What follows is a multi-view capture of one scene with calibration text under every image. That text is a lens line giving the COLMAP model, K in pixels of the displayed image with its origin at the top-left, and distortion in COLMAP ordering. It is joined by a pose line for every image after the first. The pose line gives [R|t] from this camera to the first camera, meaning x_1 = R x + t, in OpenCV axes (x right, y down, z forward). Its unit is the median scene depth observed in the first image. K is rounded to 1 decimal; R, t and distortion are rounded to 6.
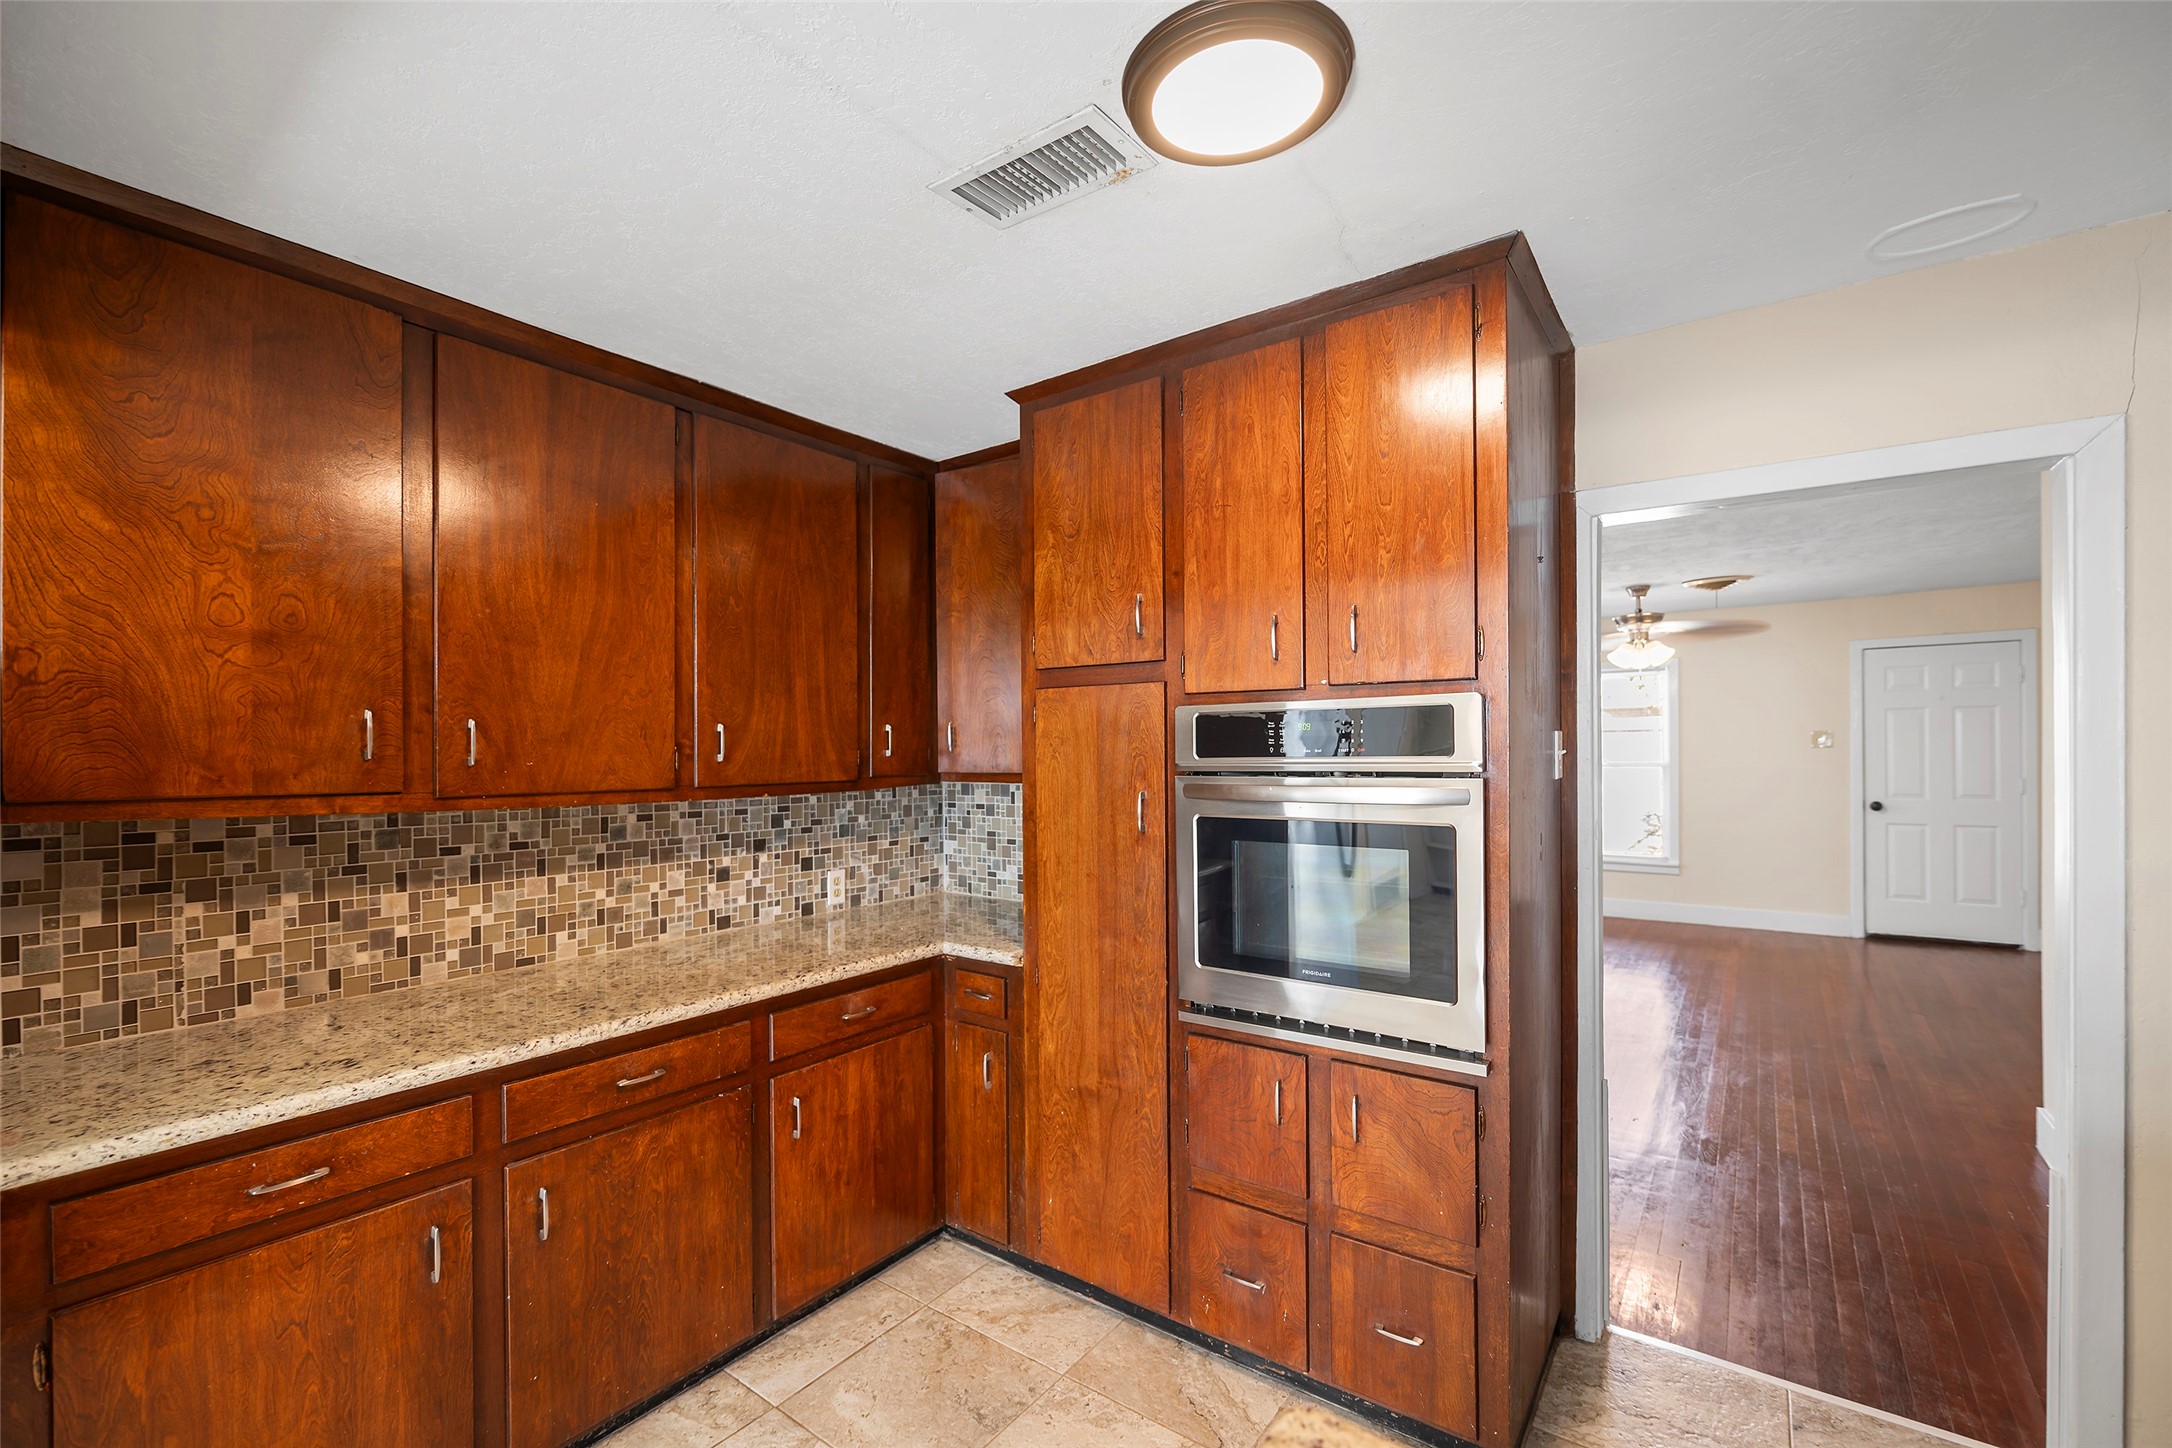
lens RADIAL K [[911.0, 0, 1086.7], [0, 911.0, 745.0], [0, 0, 1]] dist [-0.015792, 0.000029]
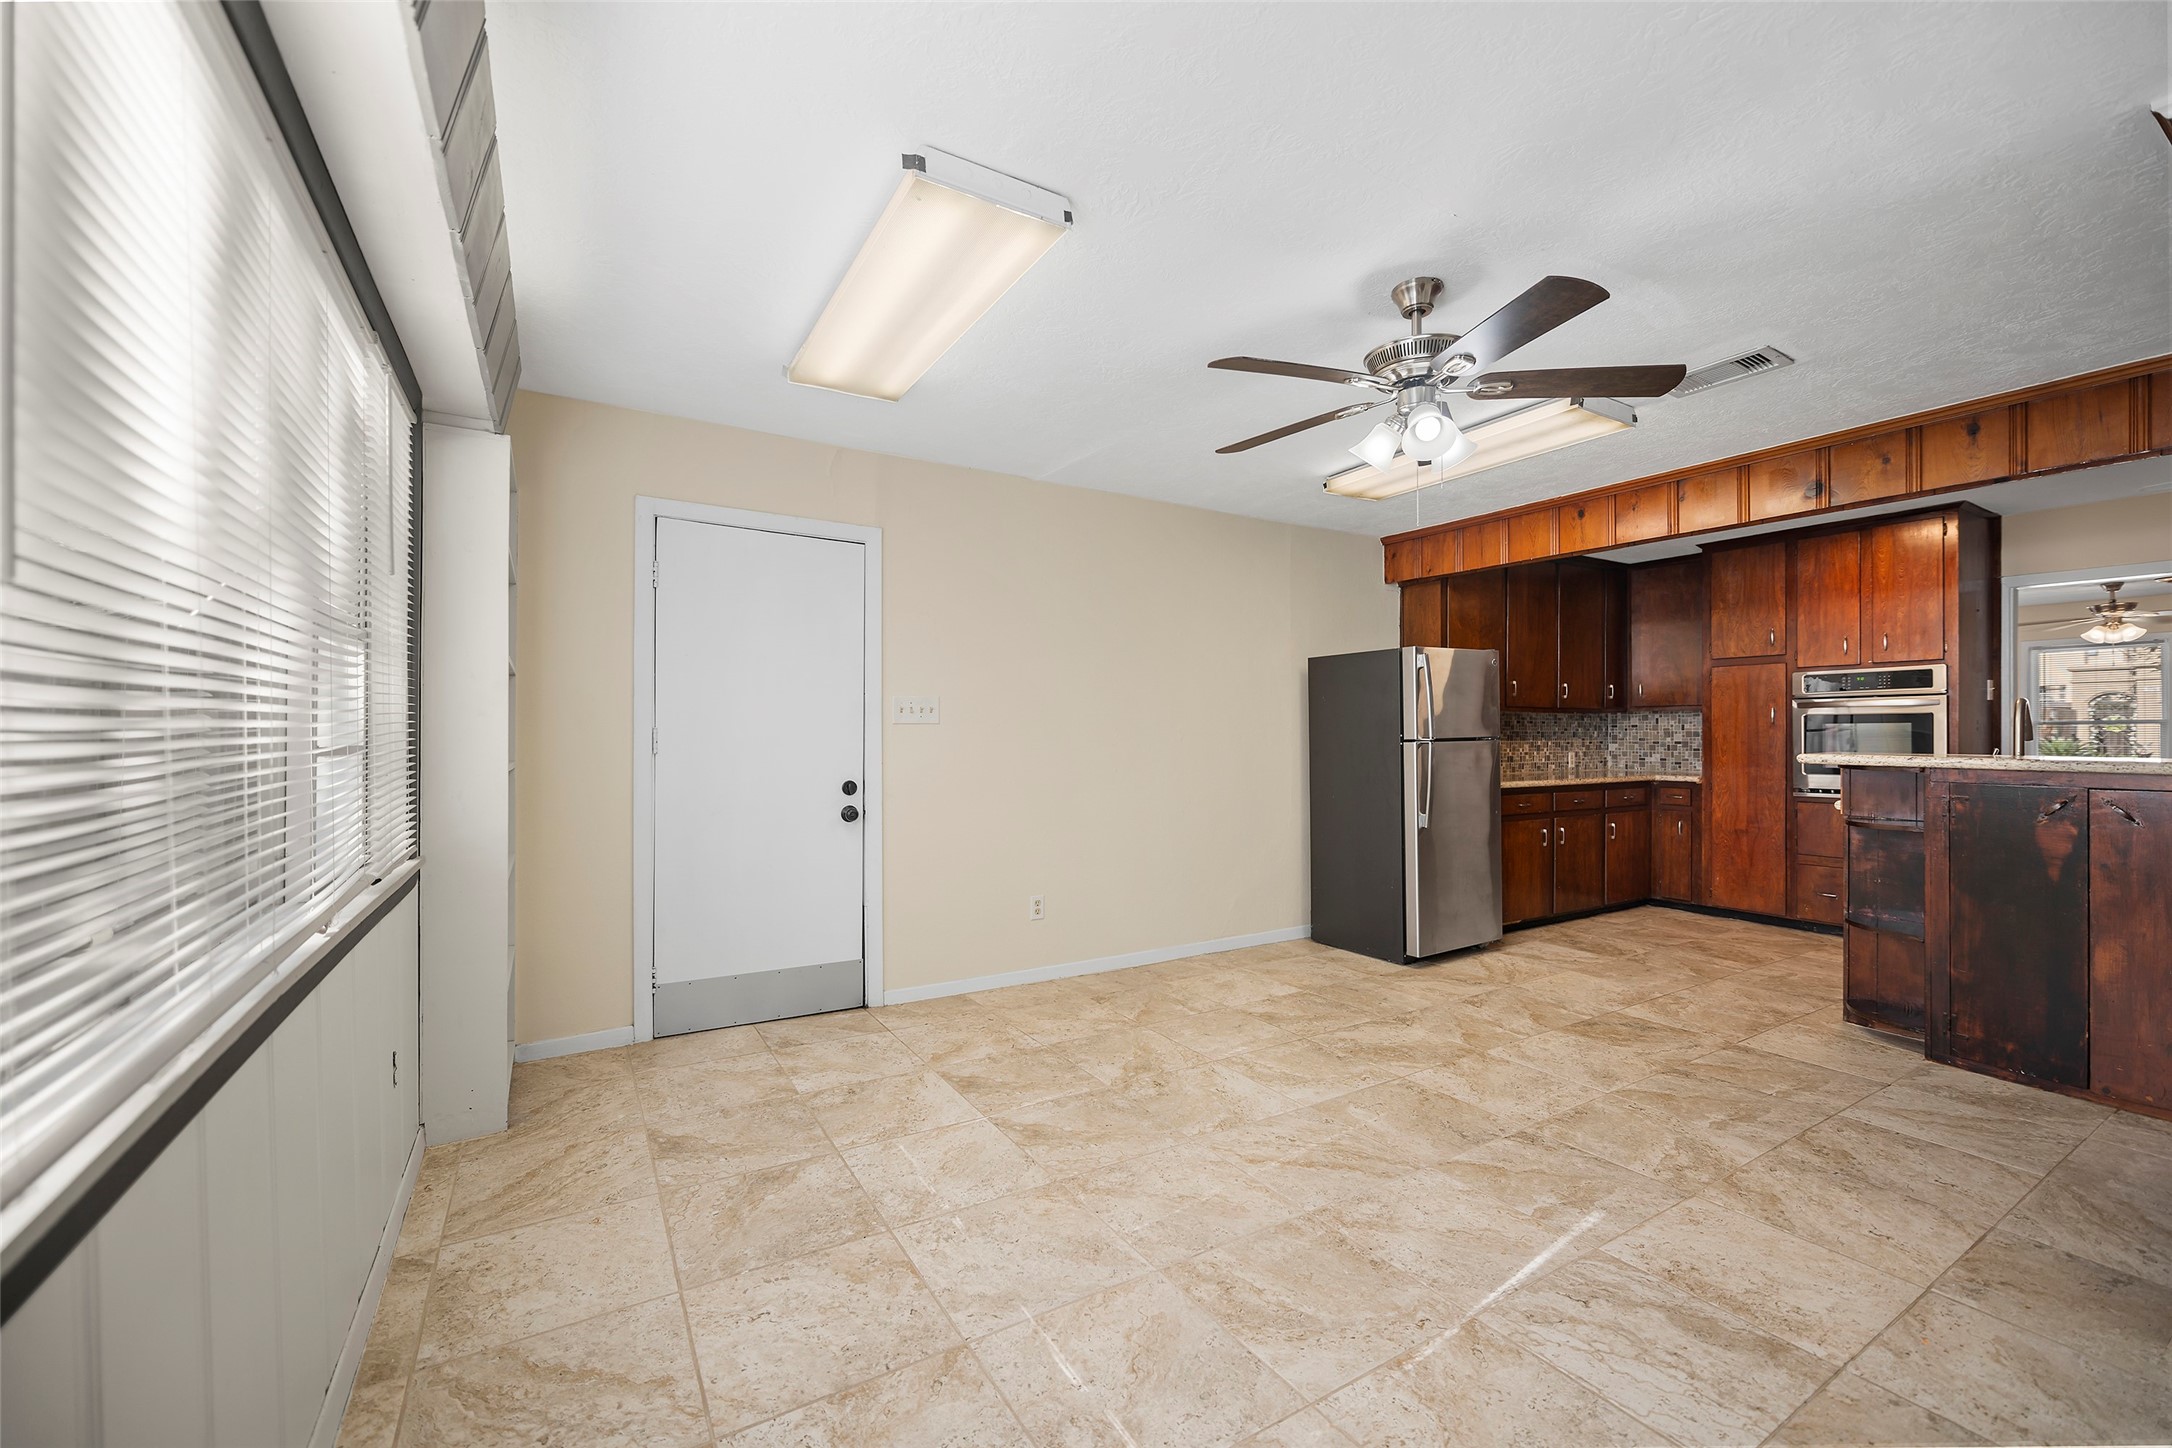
lens RADIAL K [[874.2, 0, 1084.0], [0, 874.2, 726.6], [0, 0, 1]] dist [-0.004711, -0.000555]
pose [[0.922685, 0.003663, -0.385538, -0.730293], [-0.004216, 0.999991, -0.000589, 0.109591], [0.385533, 0.002169, 0.922692, -1.856997]]
